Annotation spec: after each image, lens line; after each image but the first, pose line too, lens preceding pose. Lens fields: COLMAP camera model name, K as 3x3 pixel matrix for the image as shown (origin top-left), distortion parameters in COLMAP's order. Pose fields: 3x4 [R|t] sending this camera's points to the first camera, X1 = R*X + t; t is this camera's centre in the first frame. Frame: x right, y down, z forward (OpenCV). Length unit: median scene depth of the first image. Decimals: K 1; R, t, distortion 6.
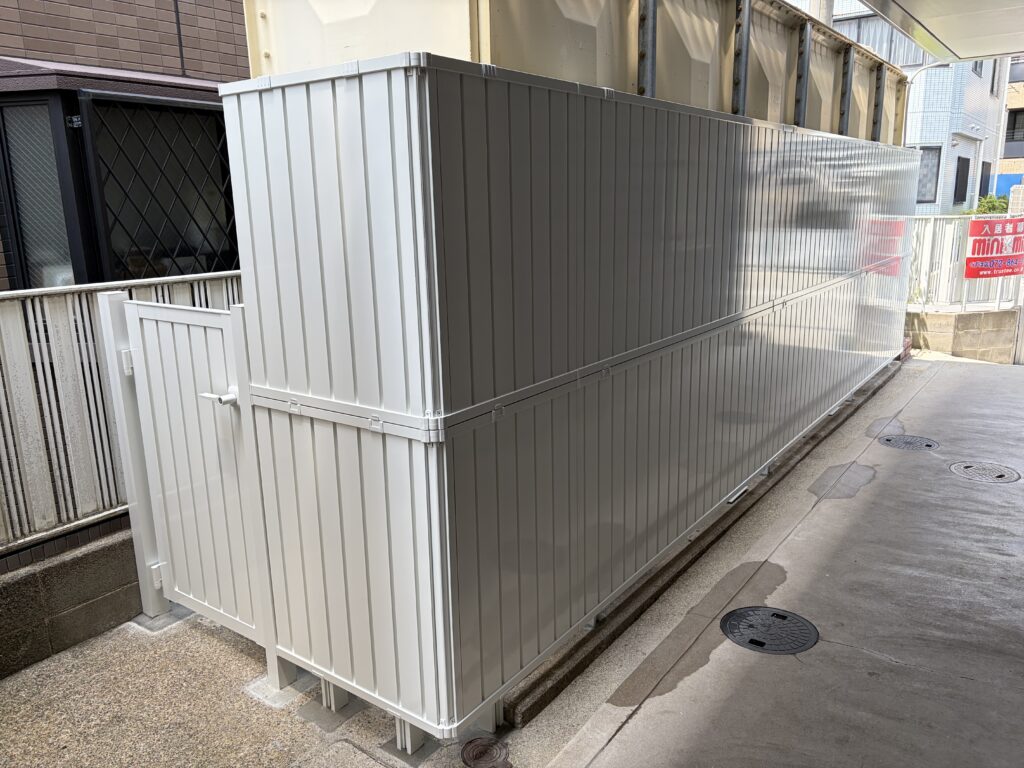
lens RADIAL K [[772.1, 0, 512.0], [0, 772.1, 384.0], [0, 0, 1]] dist [0.110404, -0.139783]
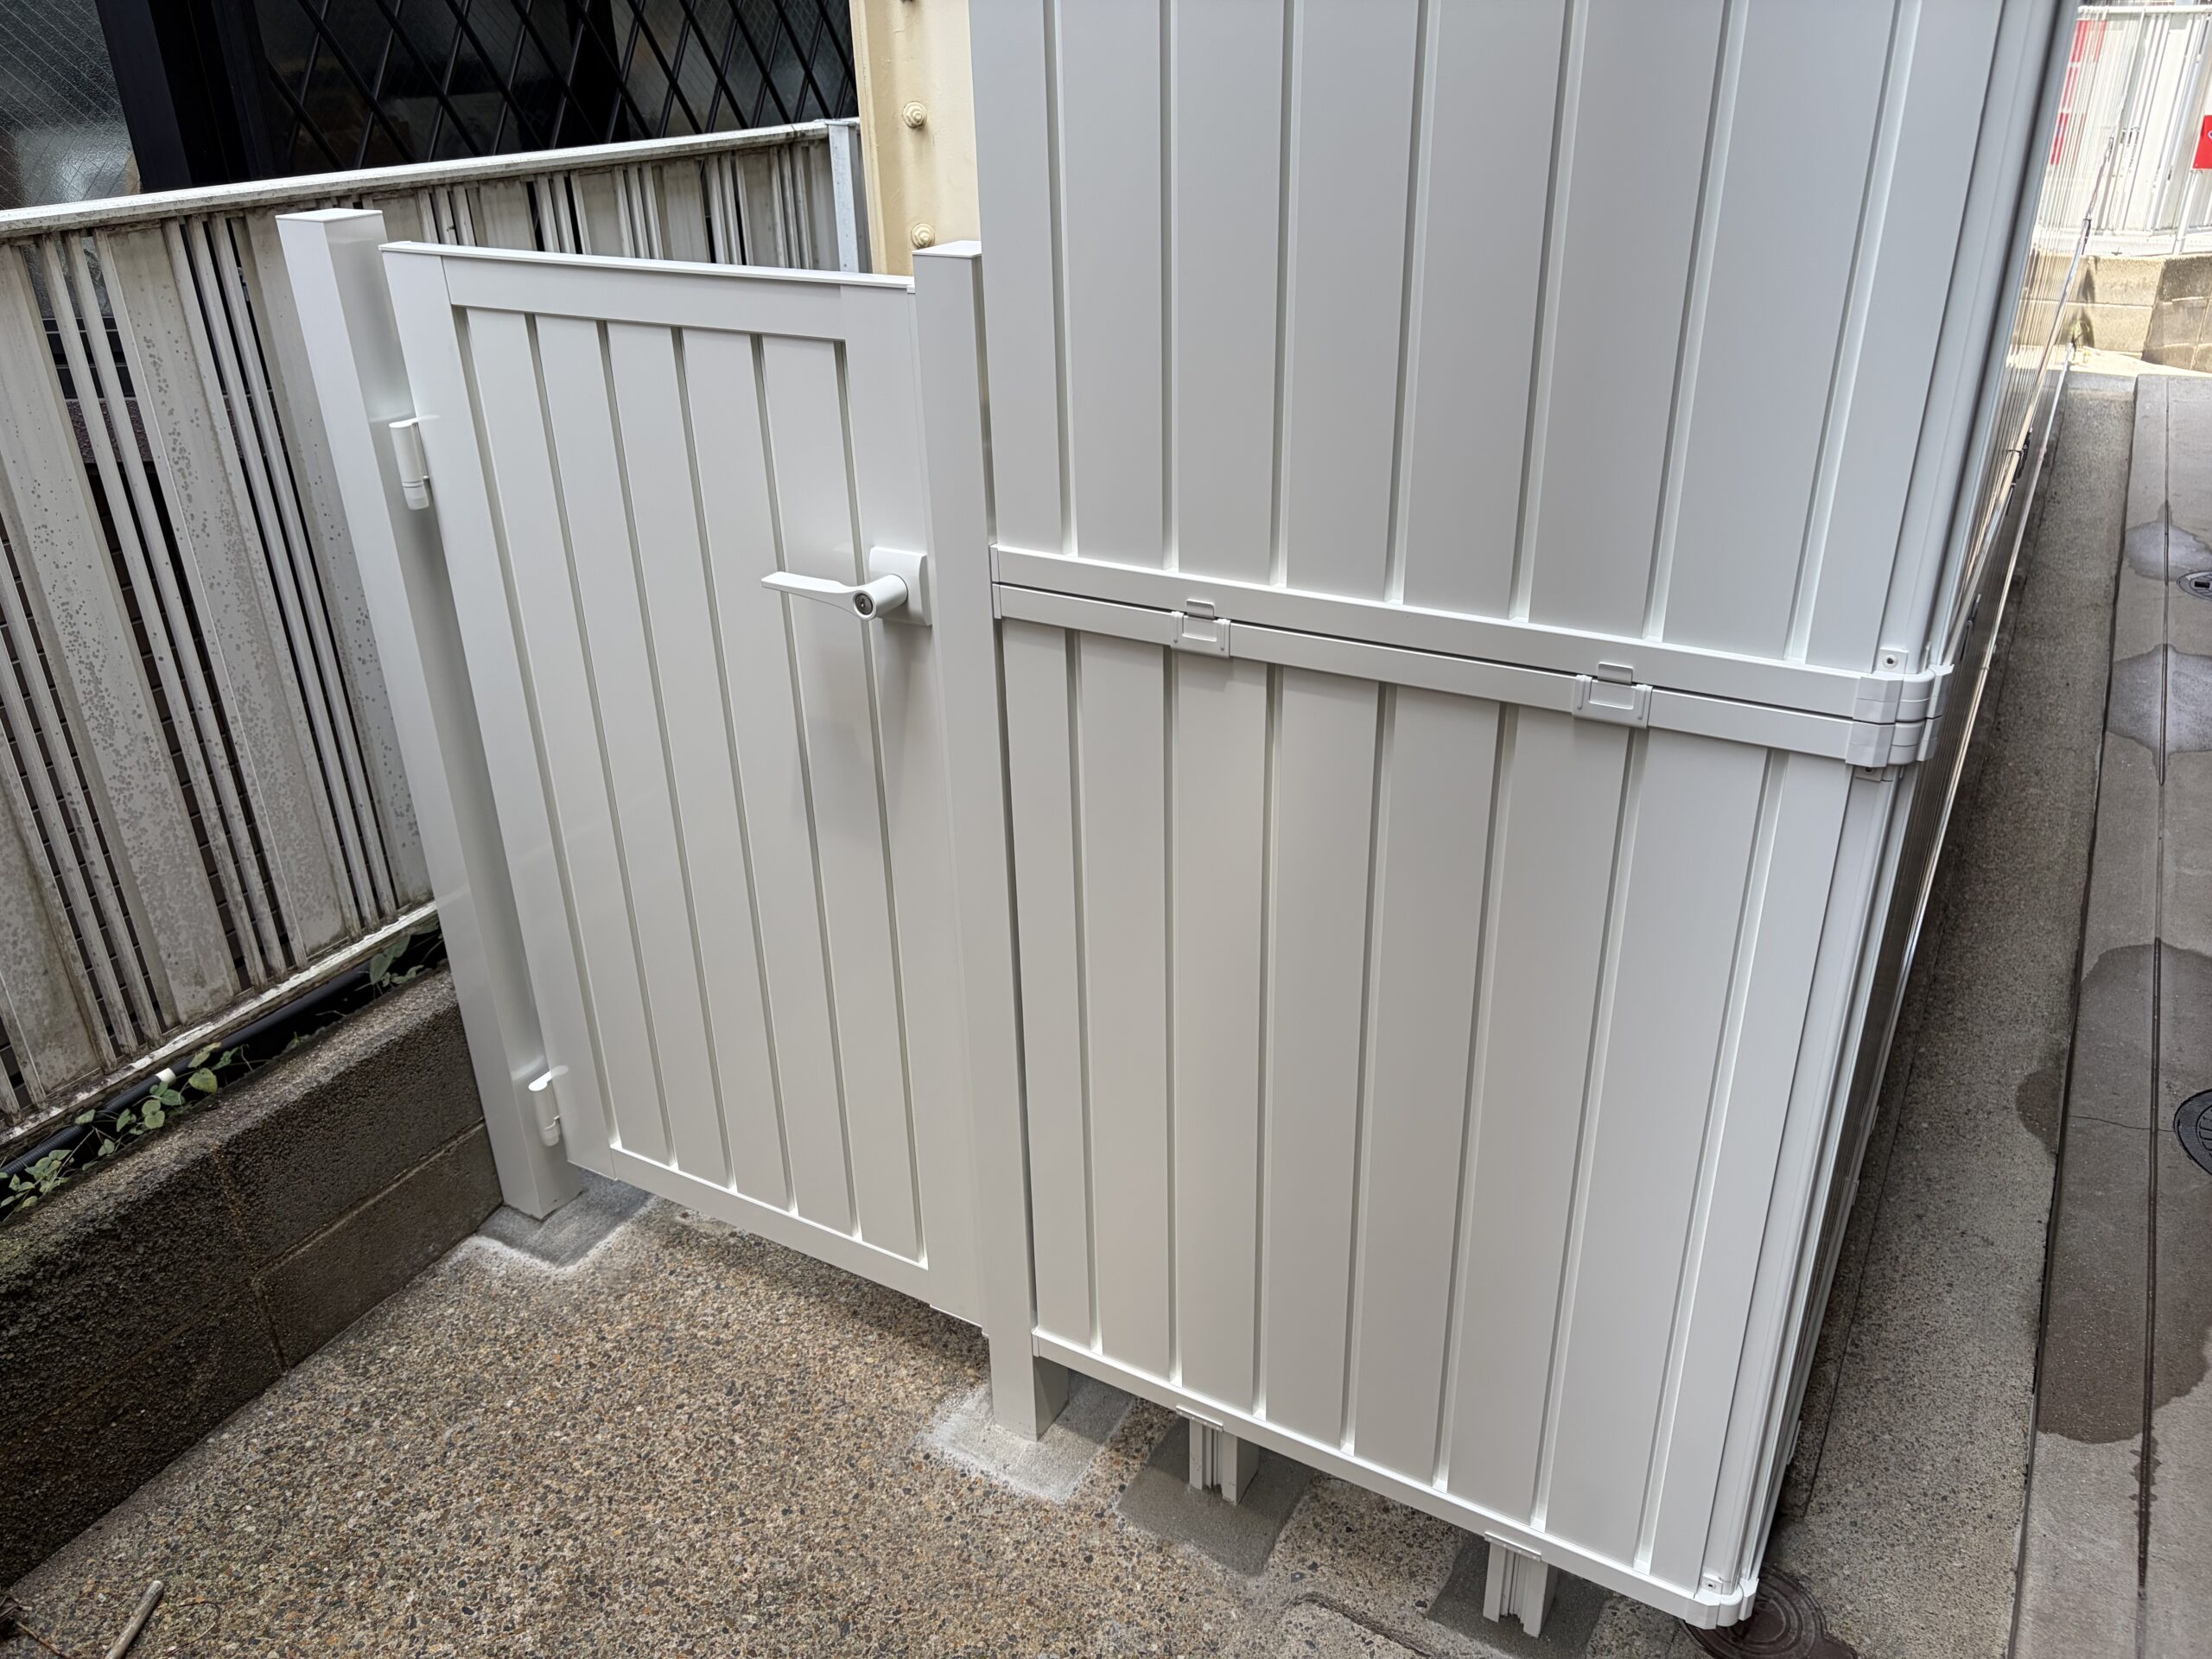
lens RADIAL K [[1675.0, 0, 1106.0], [0, 1675.0, 829.5], [0, 0, 1]] dist [0.042379, -0.044760]
pose [[0.992768, -0.053306, 0.107561, -0.308177], [0.027876, 0.973878, 0.225353, -0.029594], [-0.116764, -0.220725, 0.968322, 0.326394]]
